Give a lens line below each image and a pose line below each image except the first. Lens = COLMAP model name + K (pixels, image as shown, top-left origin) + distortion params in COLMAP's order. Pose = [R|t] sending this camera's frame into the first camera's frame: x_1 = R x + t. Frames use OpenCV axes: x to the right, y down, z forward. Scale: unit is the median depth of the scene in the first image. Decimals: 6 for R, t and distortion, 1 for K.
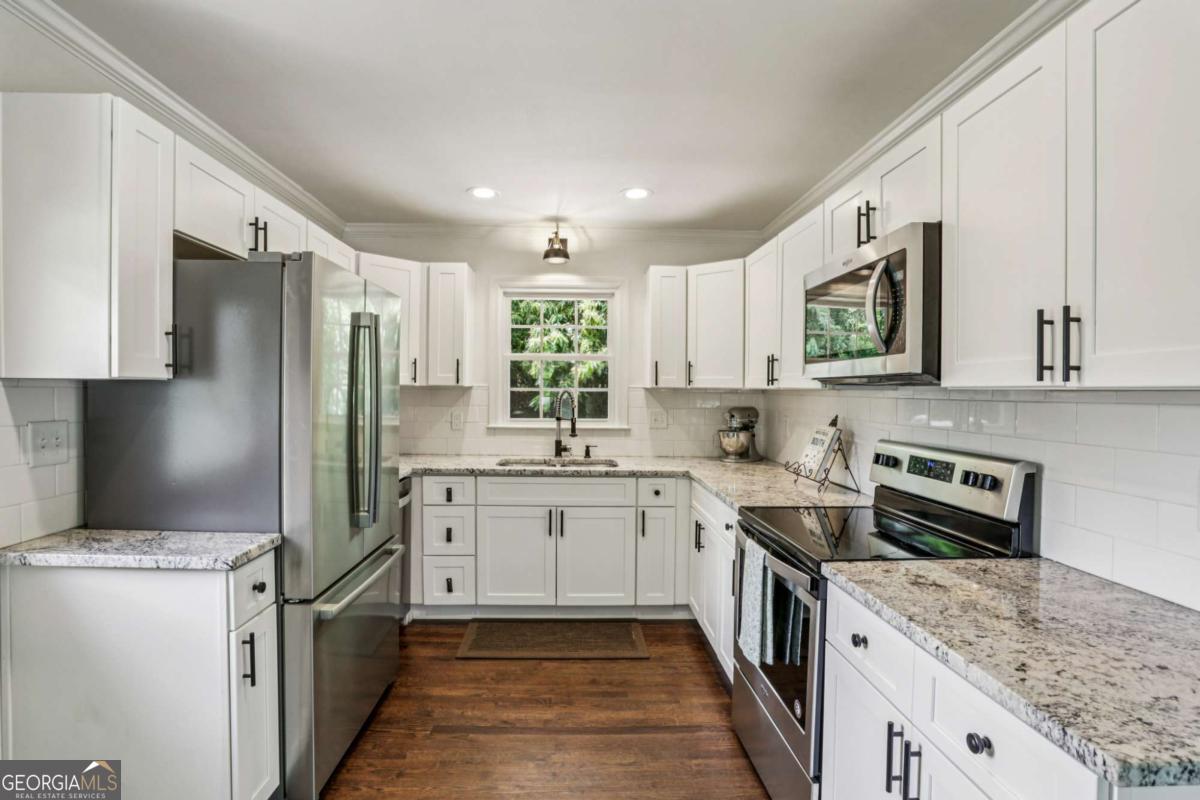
lens RADIAL K [[582.7, 0, 580.9], [0, 582.7, 404.2], [0, 0, 1]] dist [-0.074433, 0.031070]
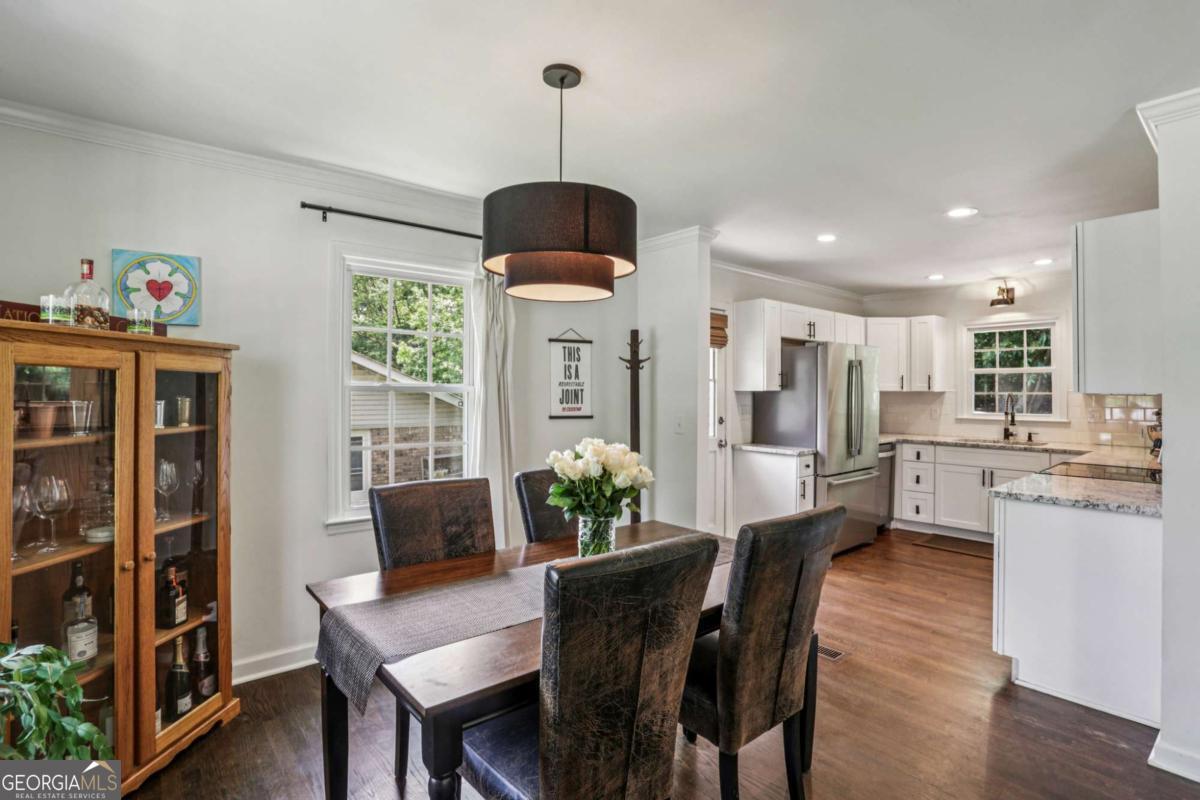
lens RADIAL K [[588.9, 0, 607.0], [0, 588.9, 384.4], [0, 0, 1]] dist [-0.077432, 0.031417]
pose [[0.628530, -0.014434, -0.777651, 0.515094], [-0.016297, 0.999364, -0.031721, 0.016364], [0.777615, 0.032611, 0.627895, -0.775581]]
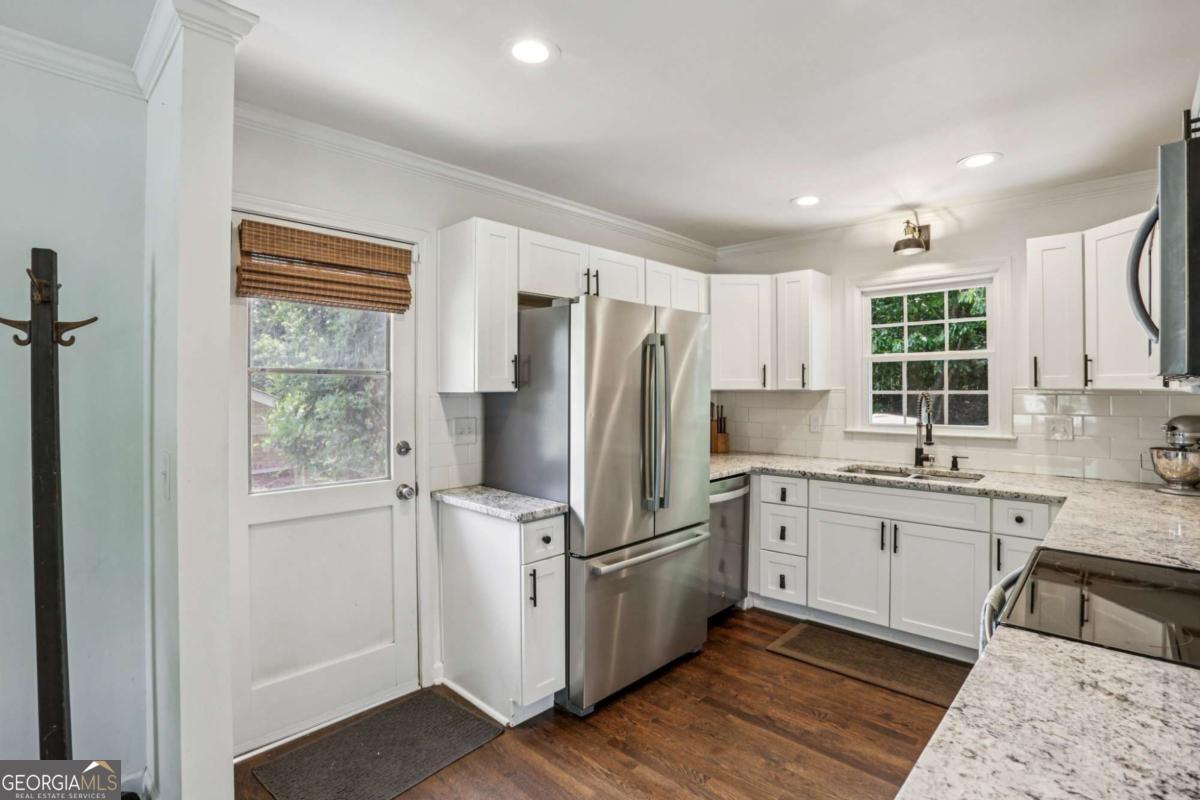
lens RADIAL K [[576.4, 0, 615.6], [0, 576.4, 388.8], [0, 0, 1]] dist [-0.087635, 0.050131]
pose [[0.716294, -0.011528, -0.697703, 0.274935], [-0.005445, 0.999741, -0.022108, -0.009771], [0.697777, 0.019635, 0.716046, 0.048719]]
